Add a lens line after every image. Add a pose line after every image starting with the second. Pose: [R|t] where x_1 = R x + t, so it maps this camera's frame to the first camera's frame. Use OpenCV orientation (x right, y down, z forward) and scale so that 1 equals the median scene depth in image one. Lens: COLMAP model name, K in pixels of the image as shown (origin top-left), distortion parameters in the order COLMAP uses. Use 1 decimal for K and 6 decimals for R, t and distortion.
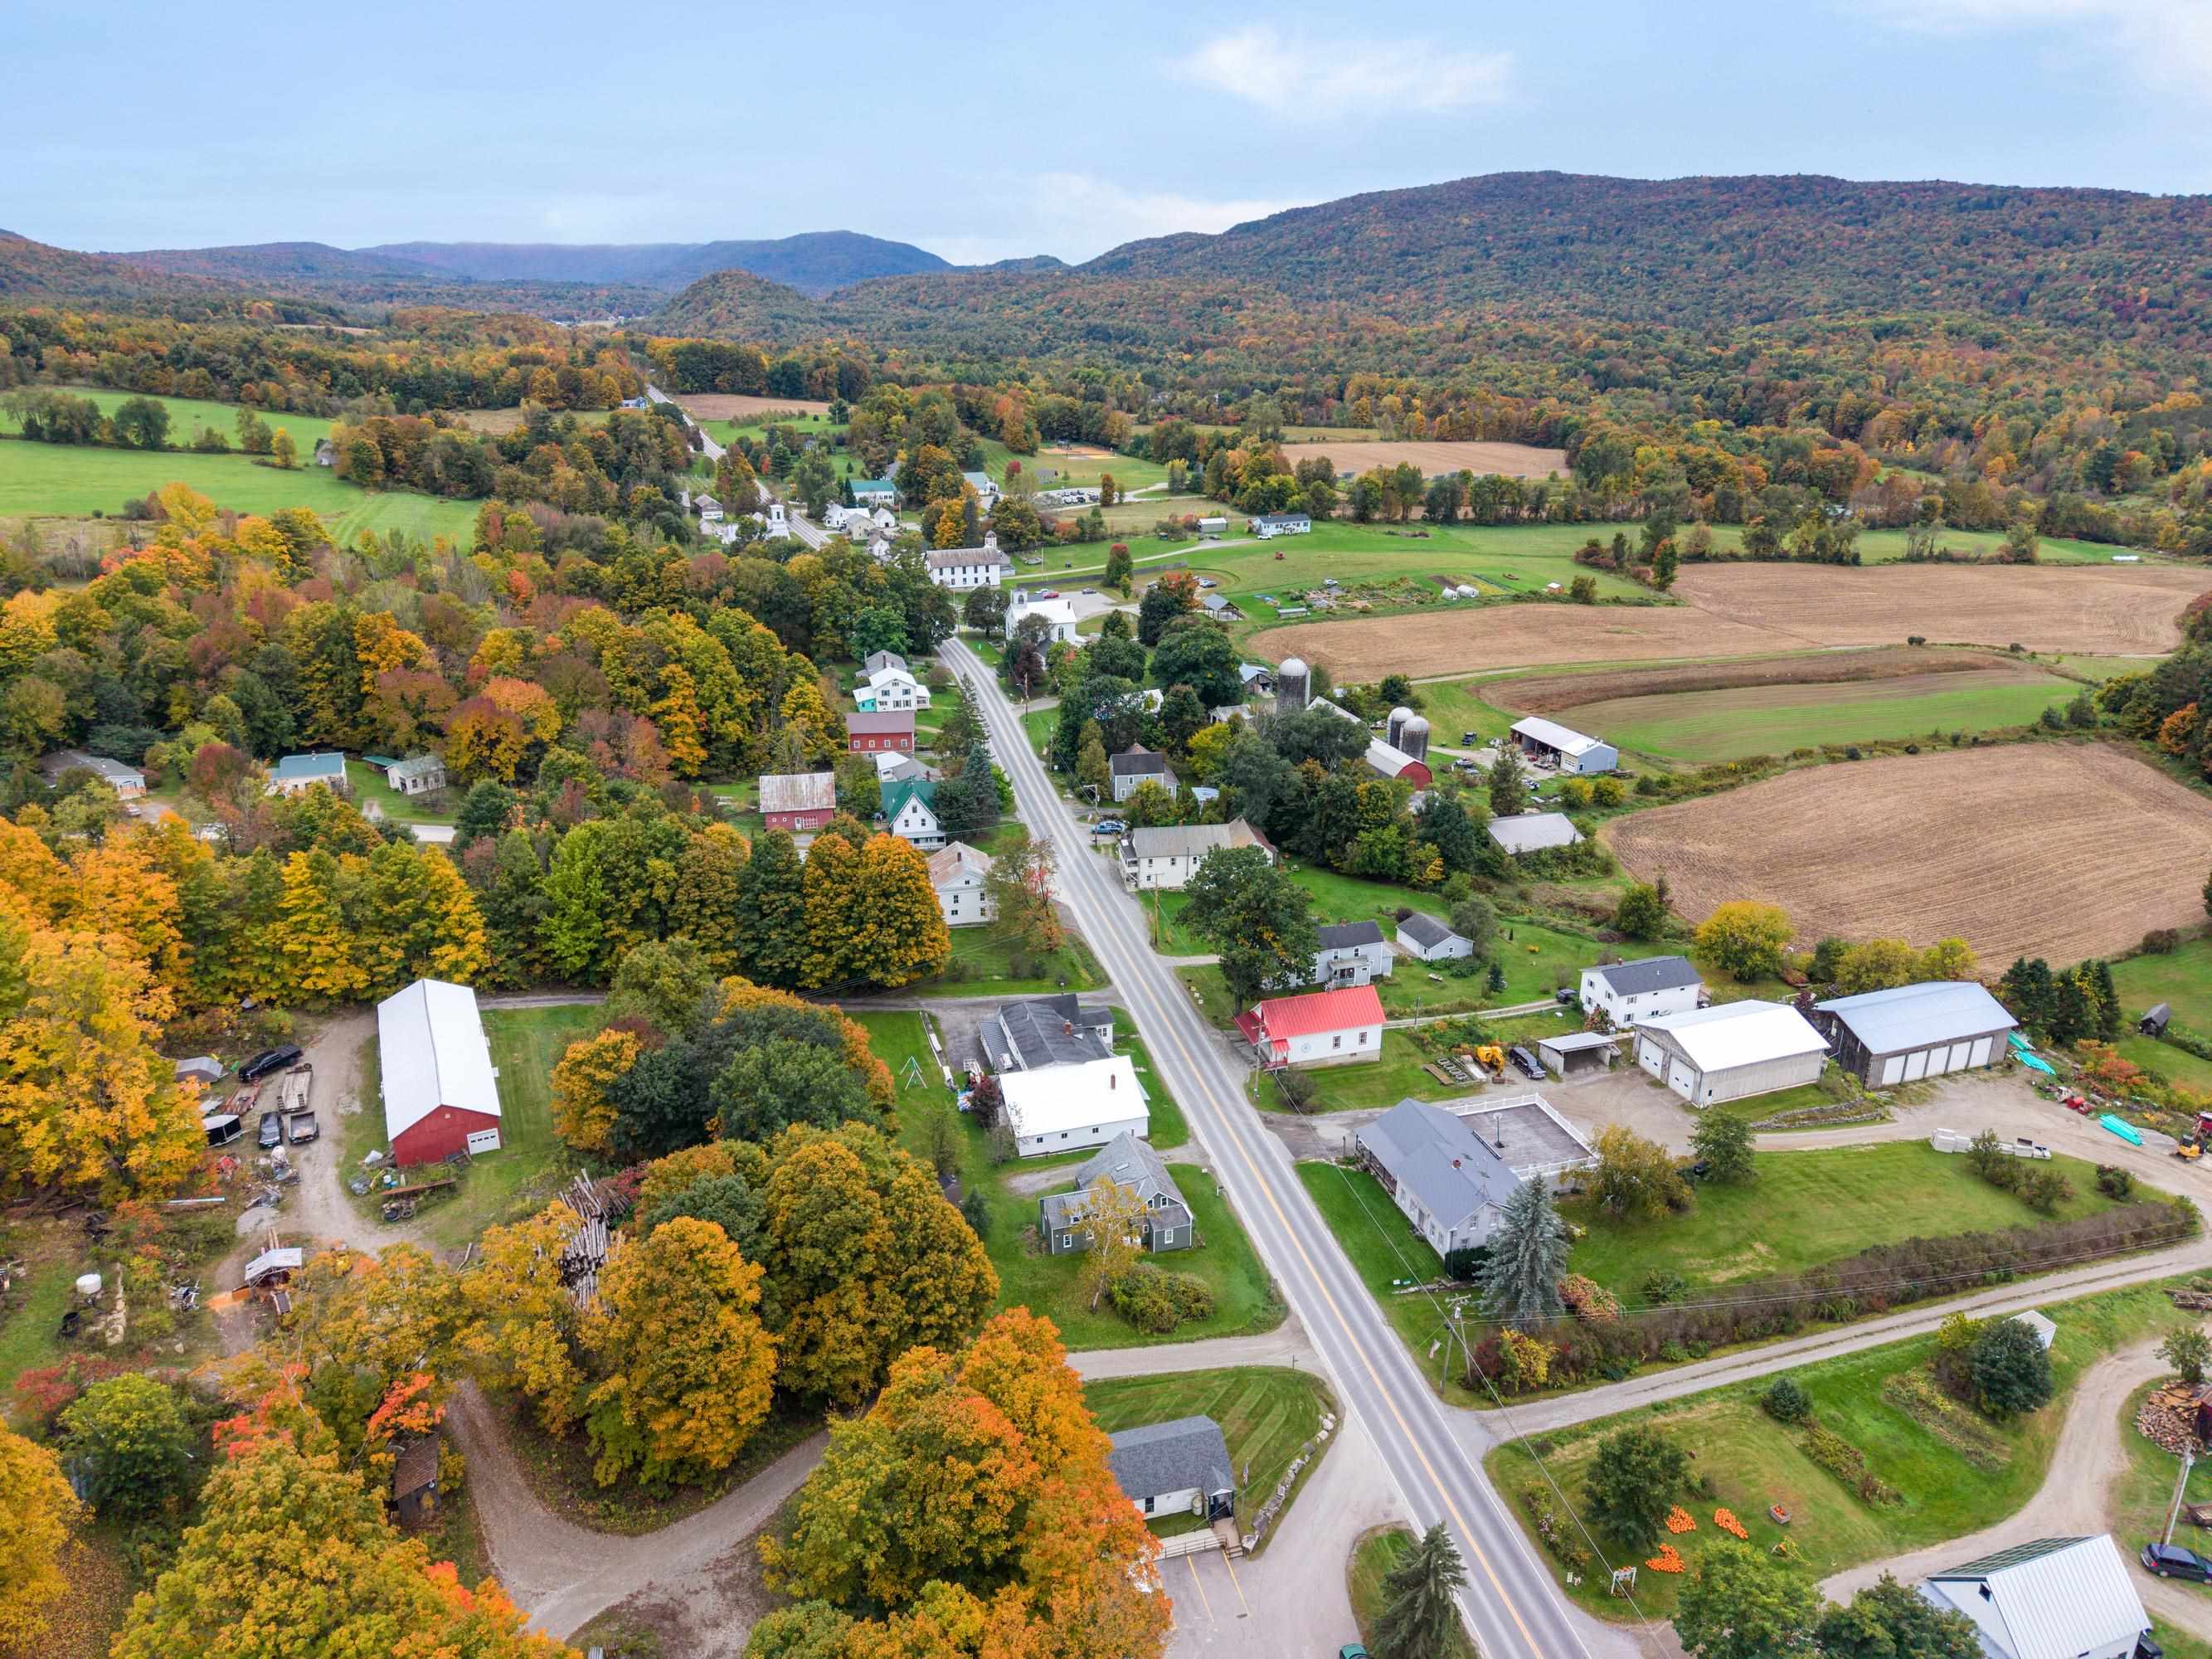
lens RADIAL K [[1509.3, 0, 1106.0], [0, 1509.3, 829.5], [0, 0, 1]] dist [0.025892, -0.018494]
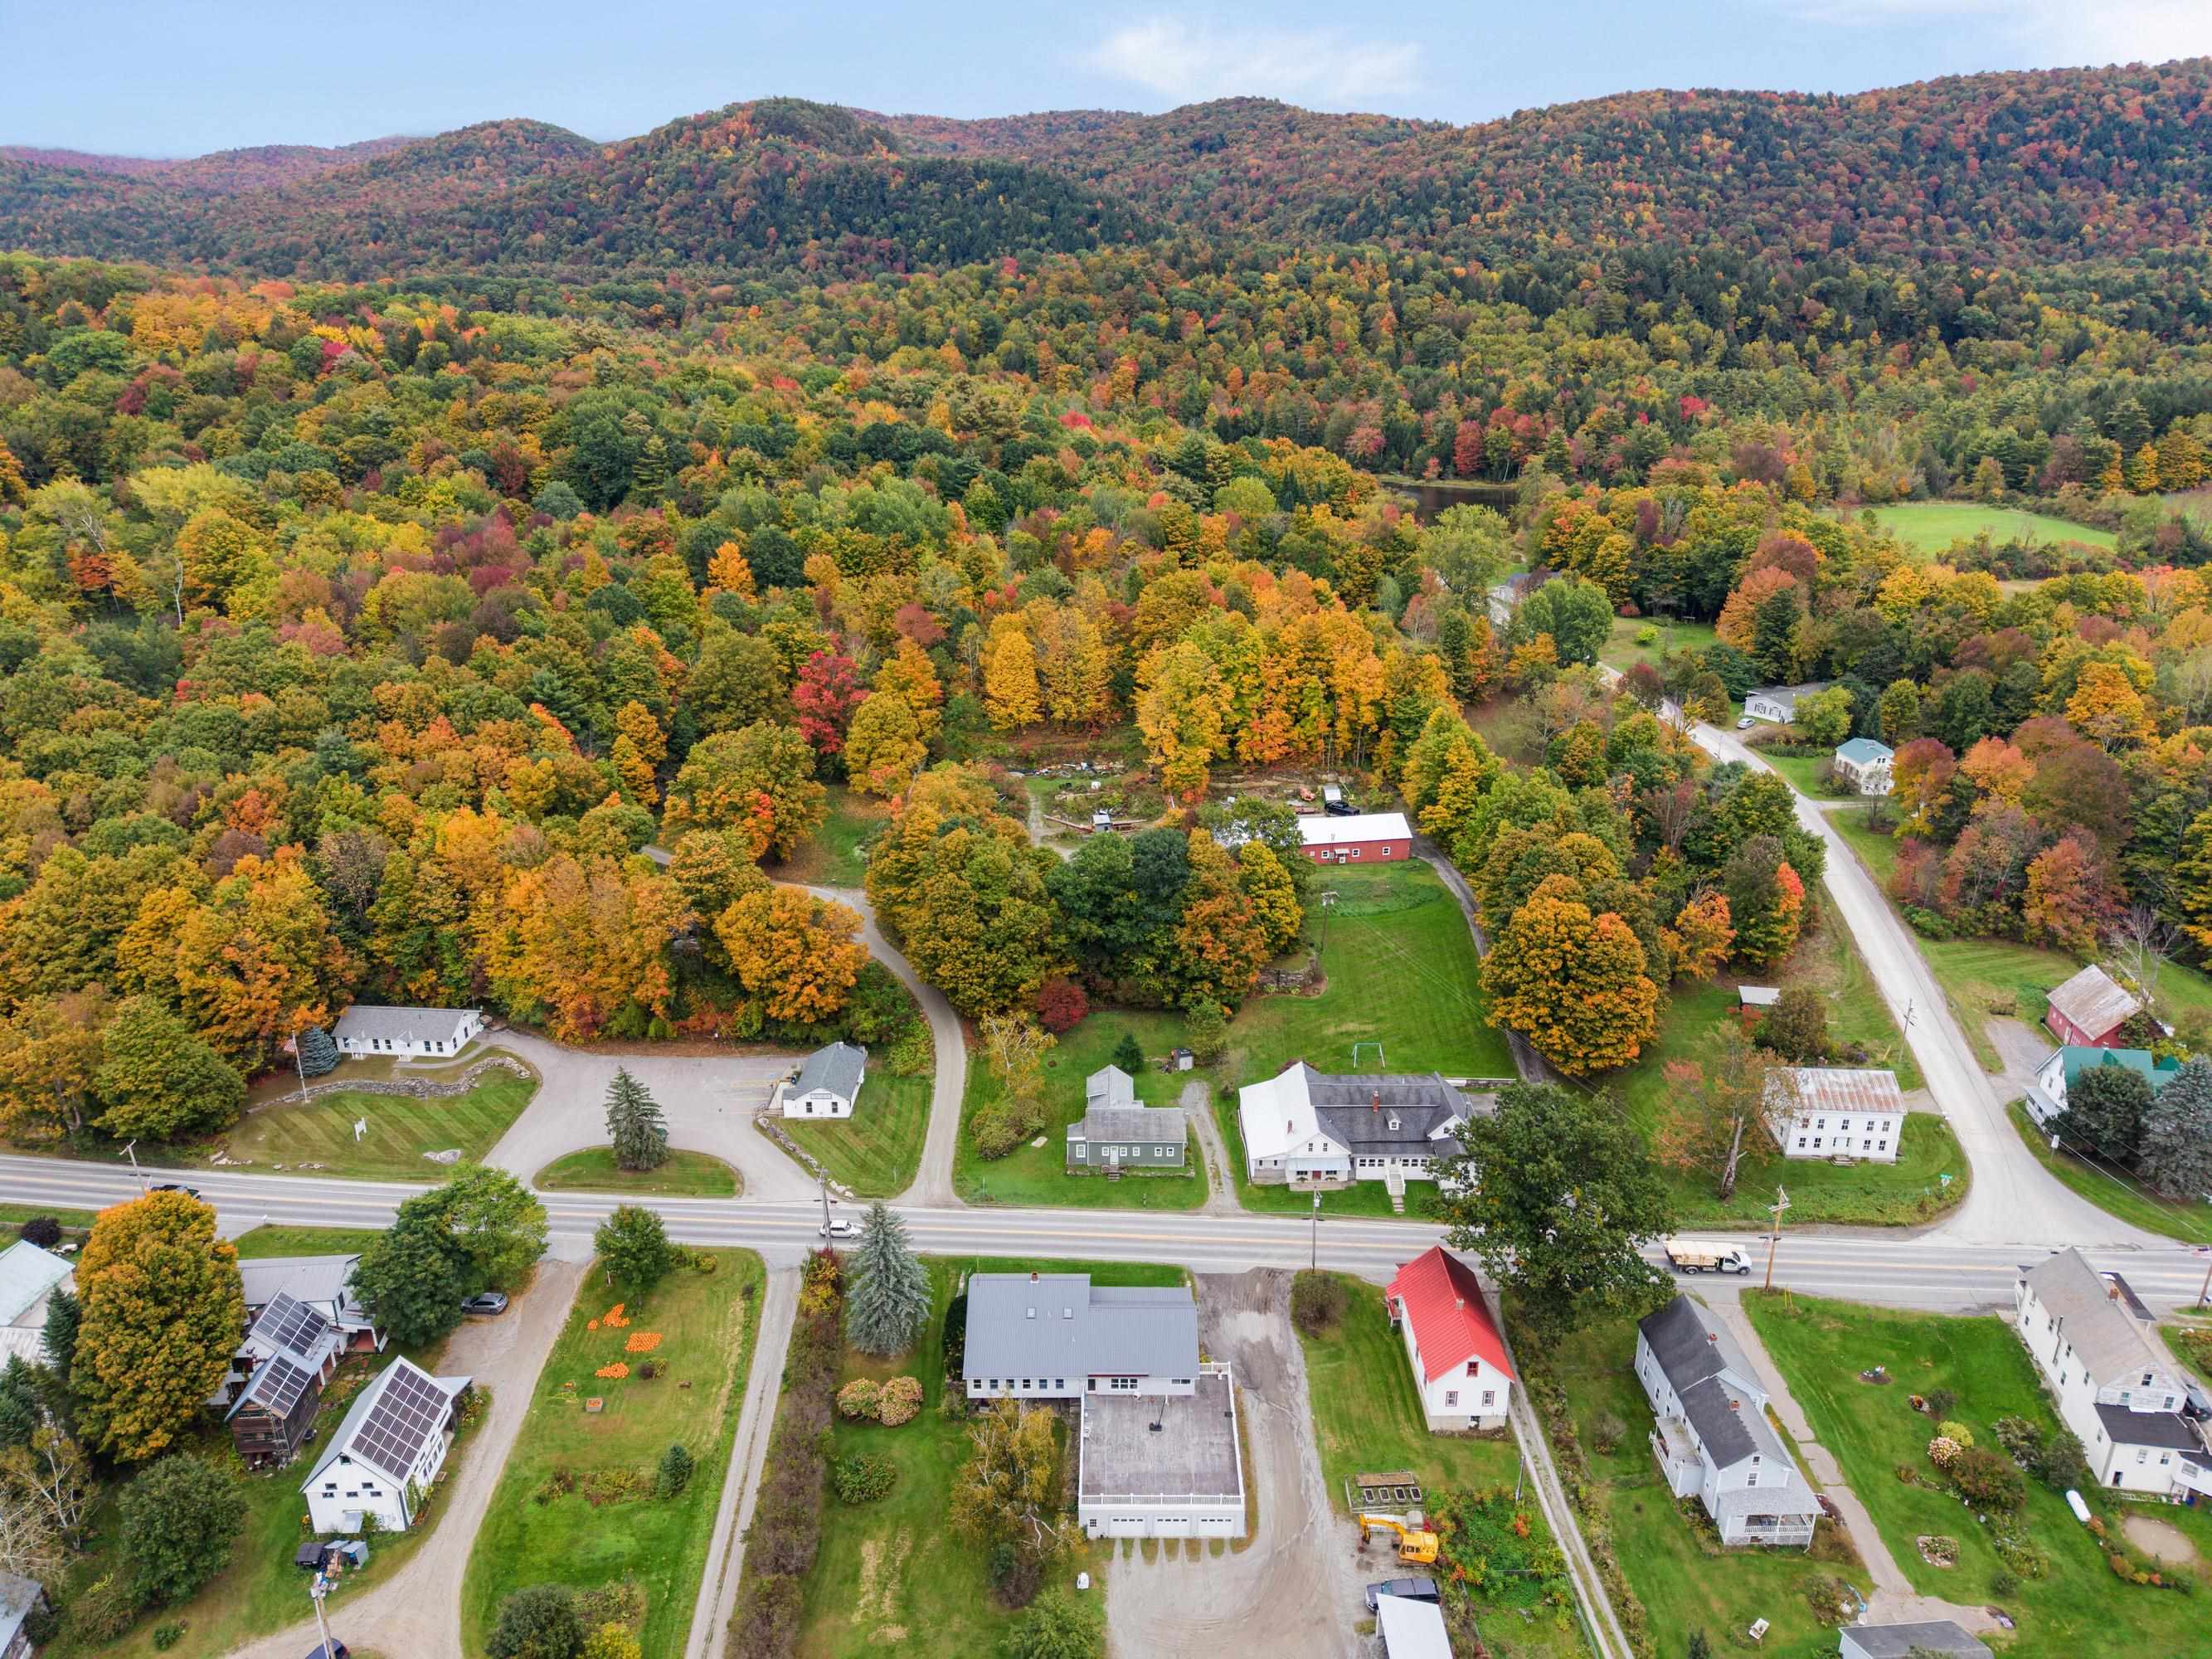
lens RADIAL K [[1509.3, 0, 1106.0], [0, 1509.3, 829.5], [0, 0, 1]] dist [0.025892, -0.018494]
pose [[-0.308871, 0.327729, -0.892856, 0.702911], [-0.322491, 0.847060, 0.422480, -0.309897], [0.894762, 0.418430, -0.155942, 0.780471]]
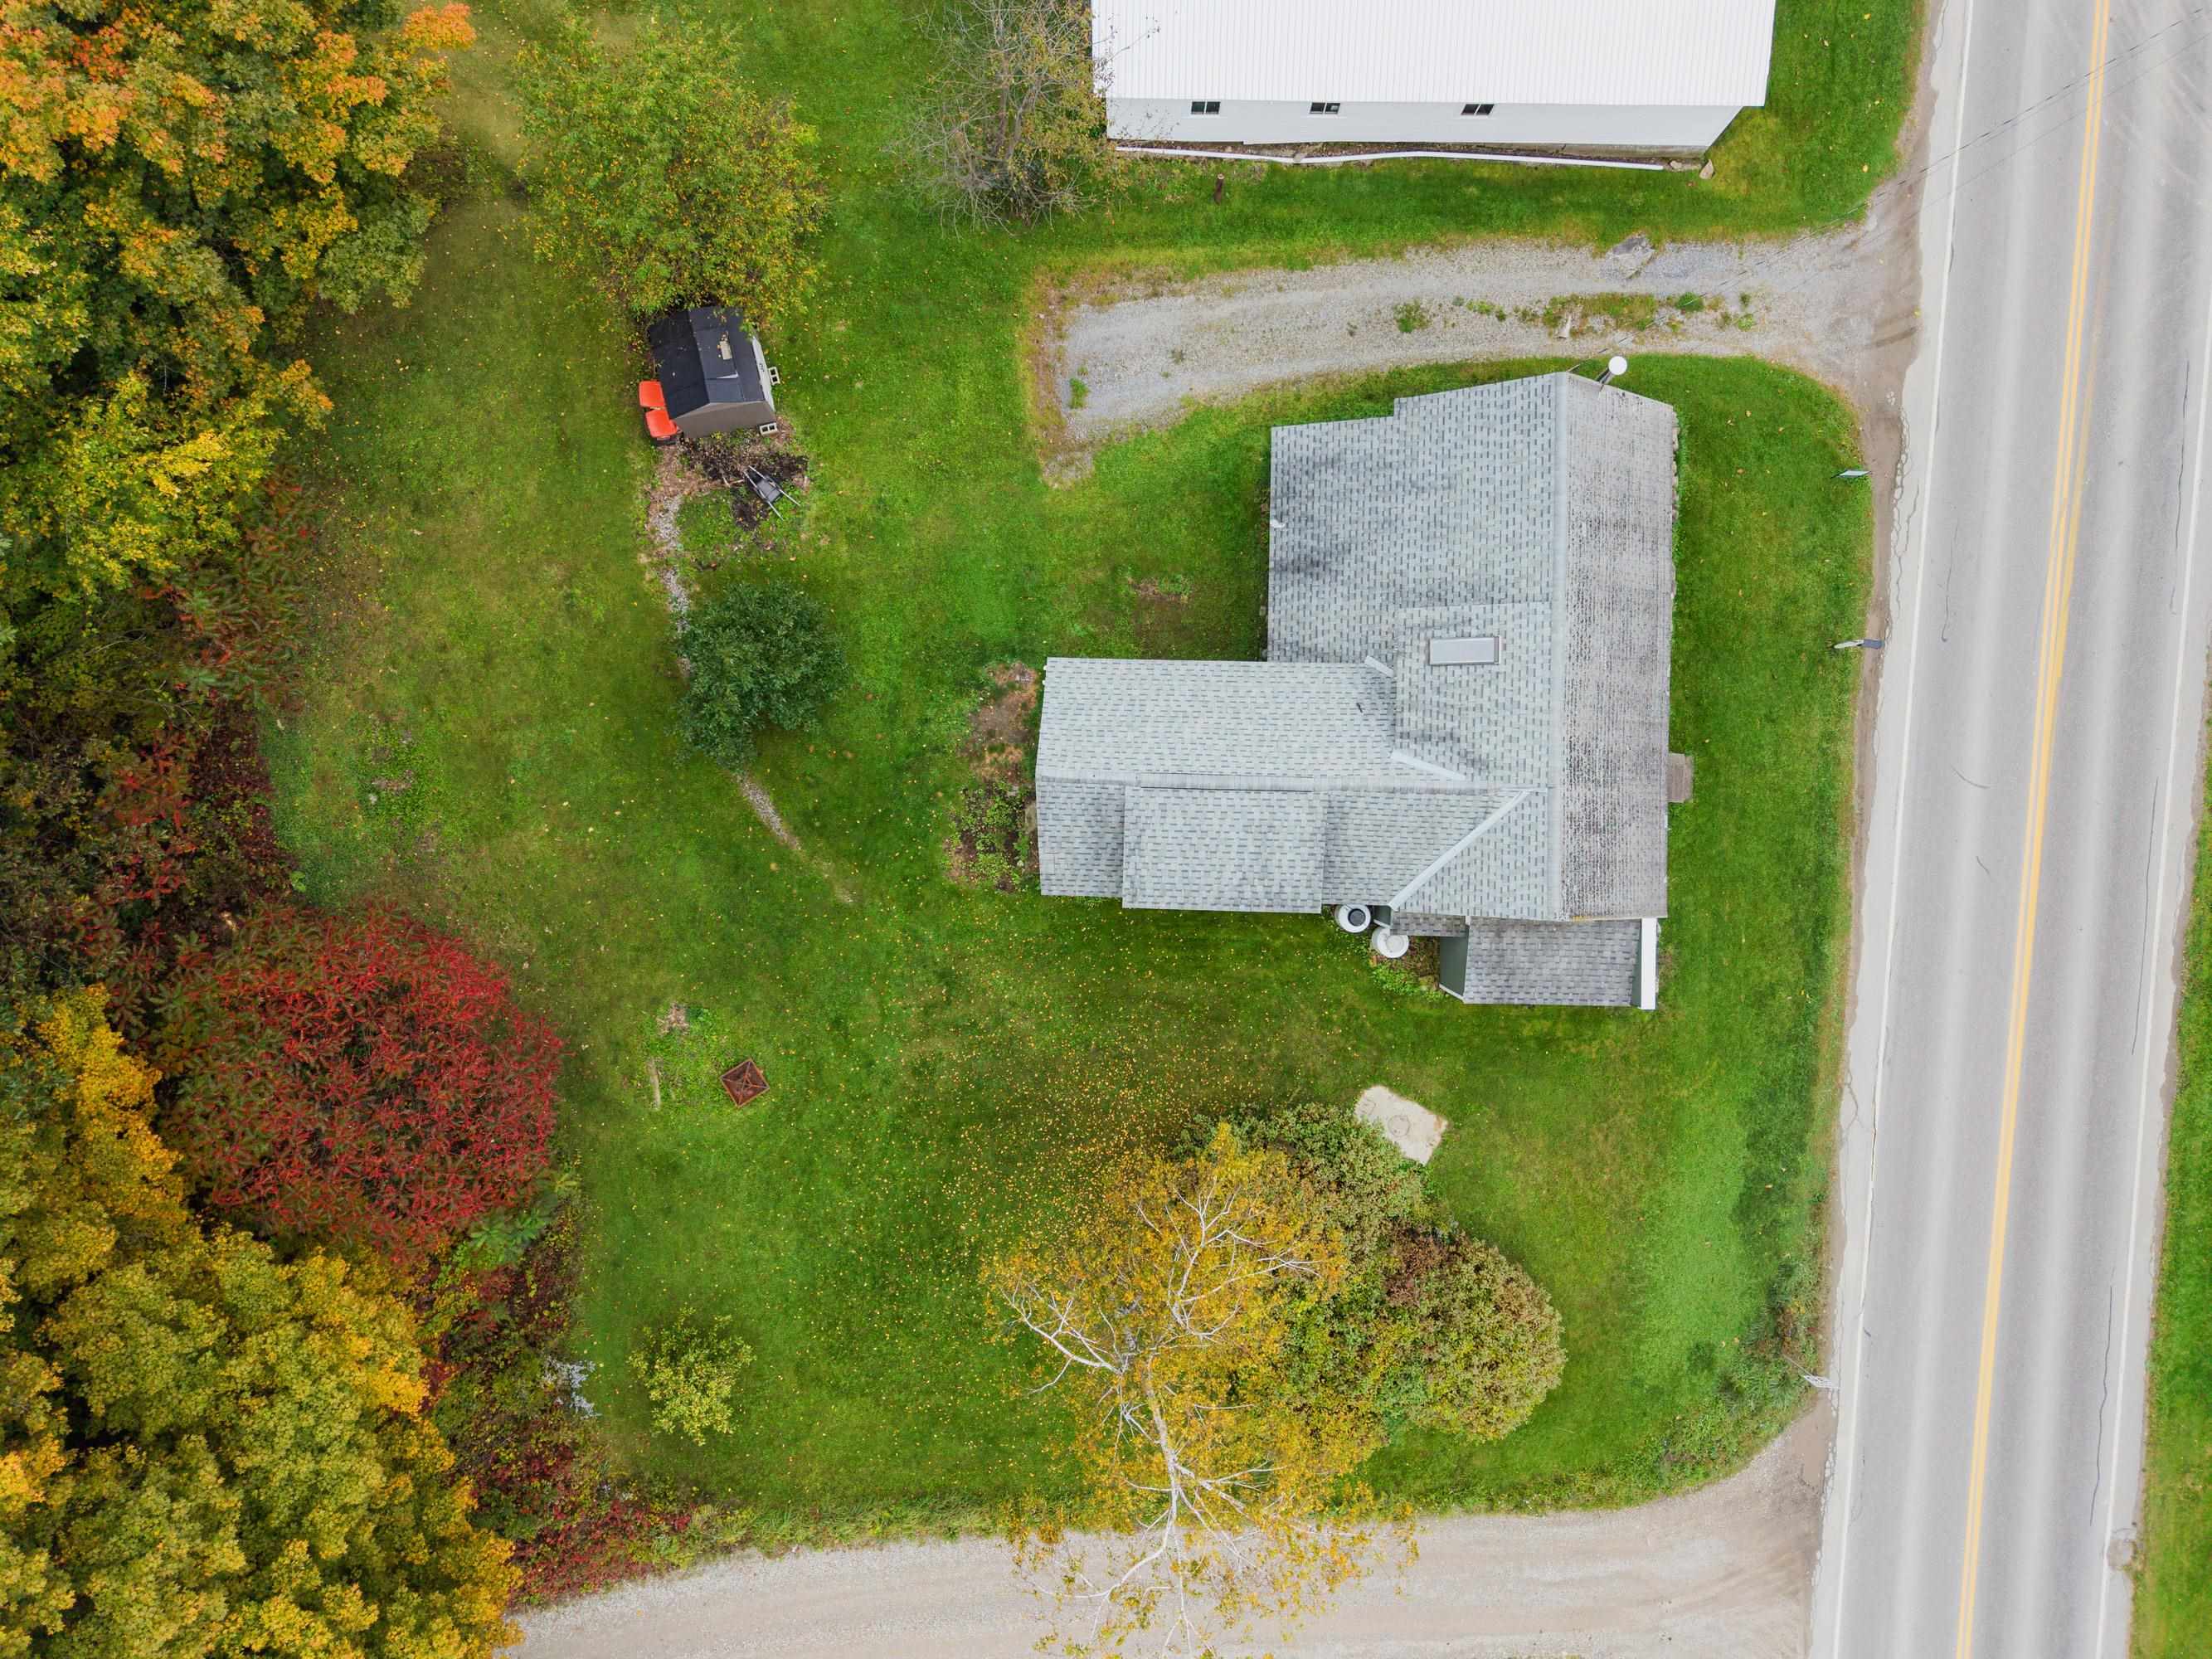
lens RADIAL K [[1507.2, 0, 1106.0], [0, 1507.2, 829.5], [0, 0, 1]] dist [-0.030330, 0.001093]
pose [[0.946287, 0.322932, -0.016007, -0.025204], [-0.086177, 0.299621, 0.950158, 0.030079], [0.311633, -0.897743, 0.311357, 0.653090]]
